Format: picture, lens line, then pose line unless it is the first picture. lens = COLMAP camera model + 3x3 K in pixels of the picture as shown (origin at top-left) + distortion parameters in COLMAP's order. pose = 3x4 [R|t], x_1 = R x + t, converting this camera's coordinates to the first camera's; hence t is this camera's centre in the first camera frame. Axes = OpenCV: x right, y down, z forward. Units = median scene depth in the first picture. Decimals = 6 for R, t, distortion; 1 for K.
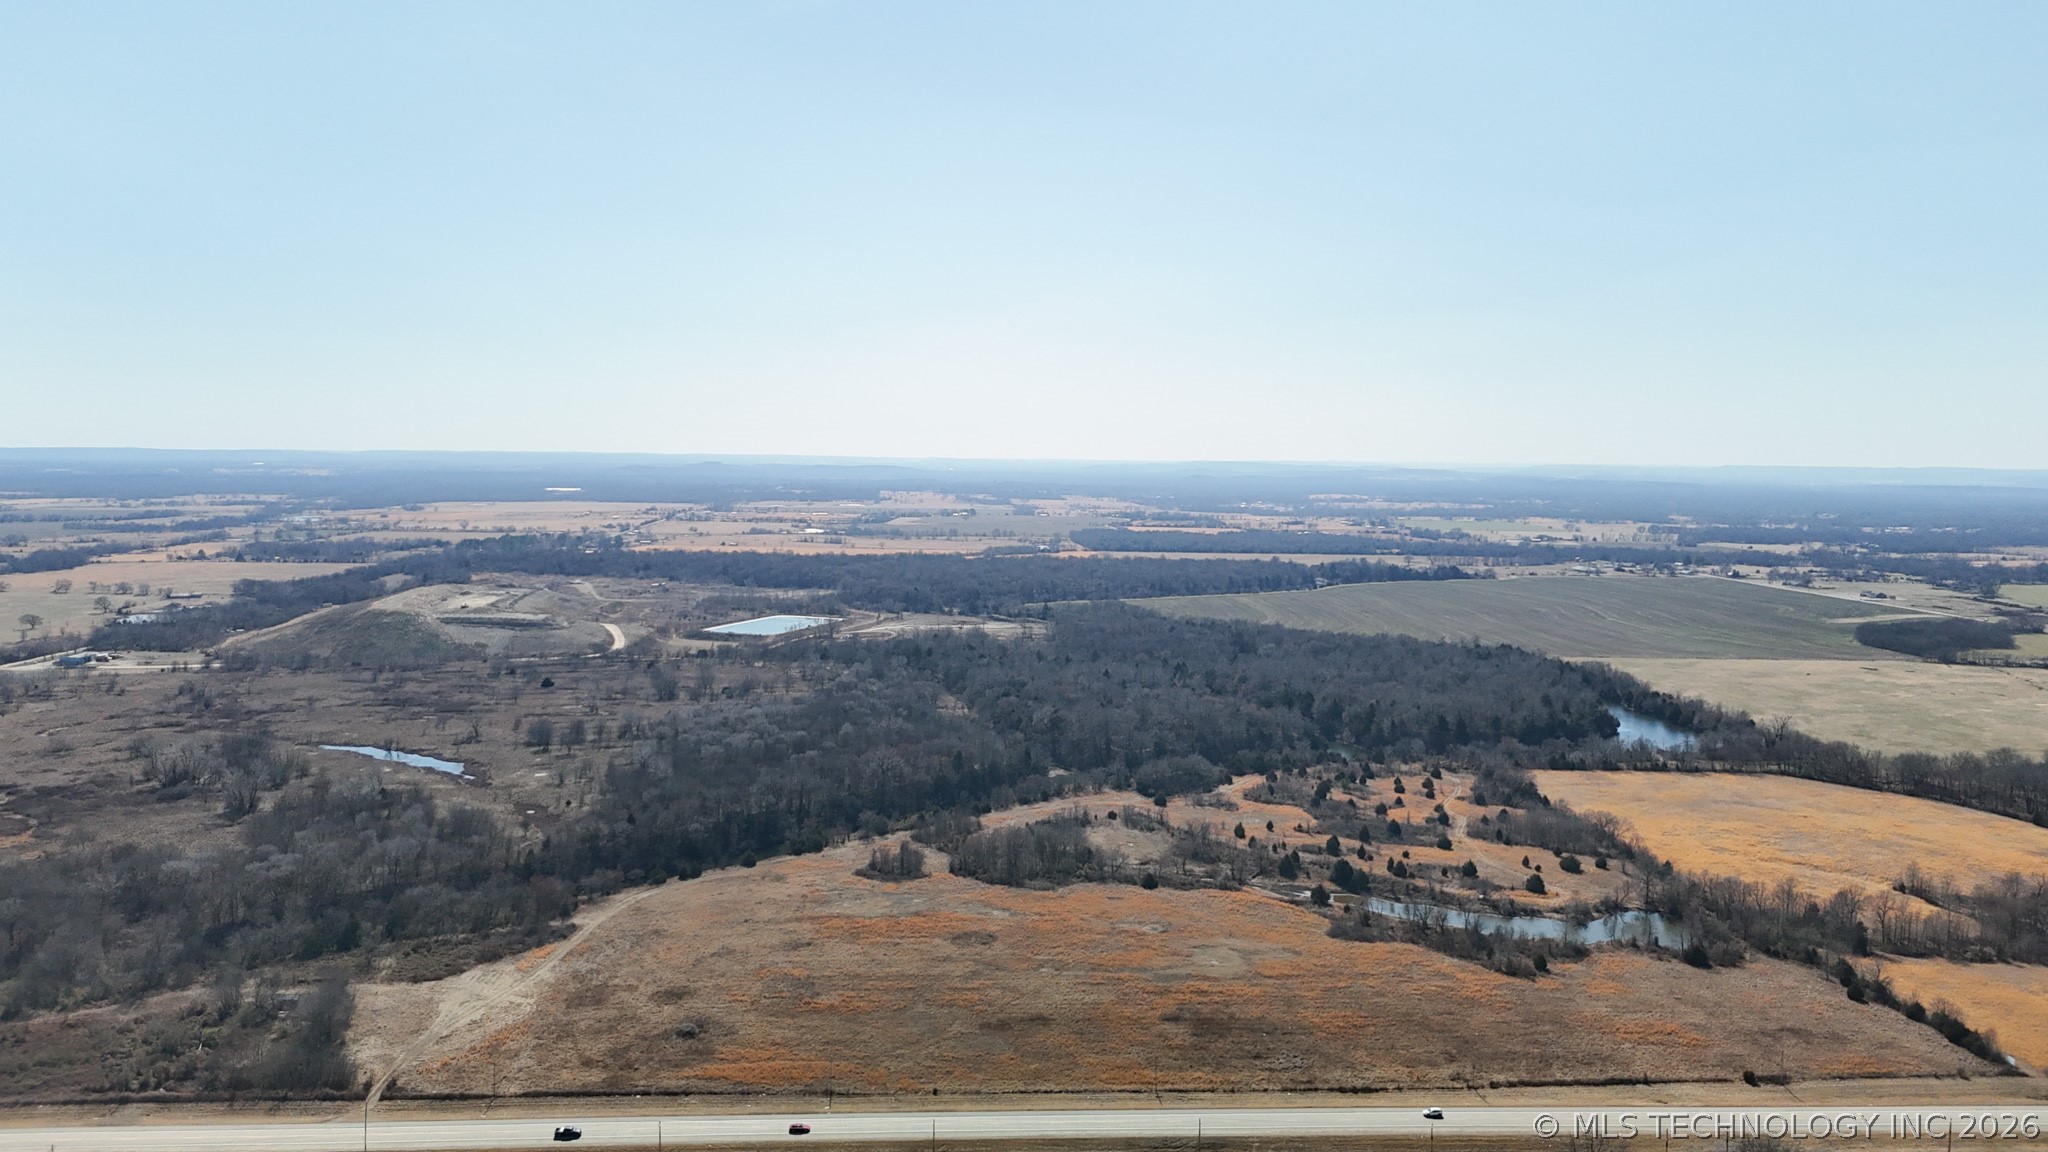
lens RADIAL K [[1475.3, 0, 1023.2], [0, 1475.3, 588.1], [0, 0, 1]] dist [0.082794, -0.087819]
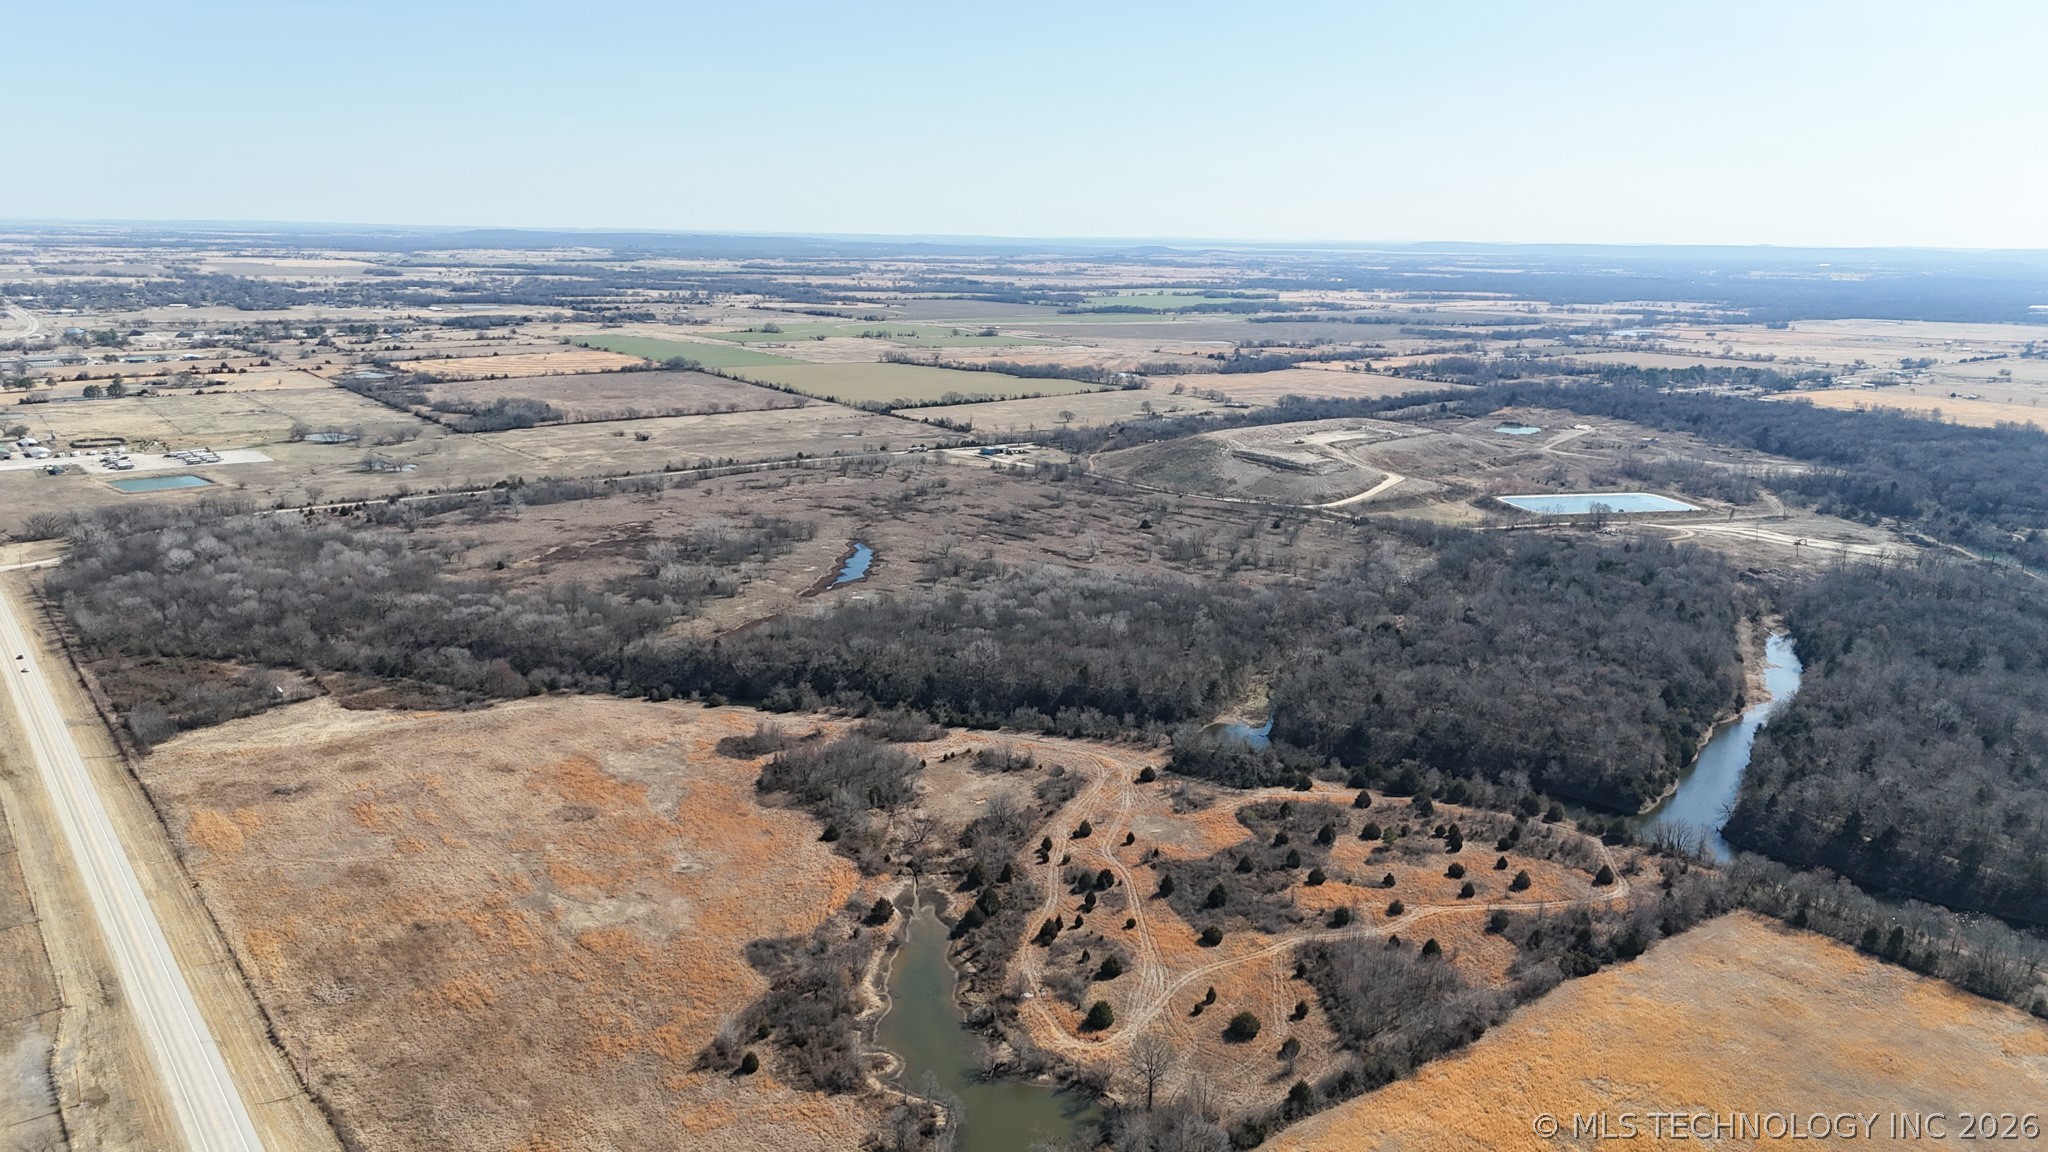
lens RADIAL K [[1490.7, 0, 1027.3], [0, 1490.7, 546.0], [0, 0, 1]] dist [0.084041, -0.100249]
pose [[0.560525, 0.169405, -0.810626, 1.141471], [-0.086053, 0.985469, 0.146441, -0.158856], [0.823655, -0.012327, 0.566958, 0.761102]]
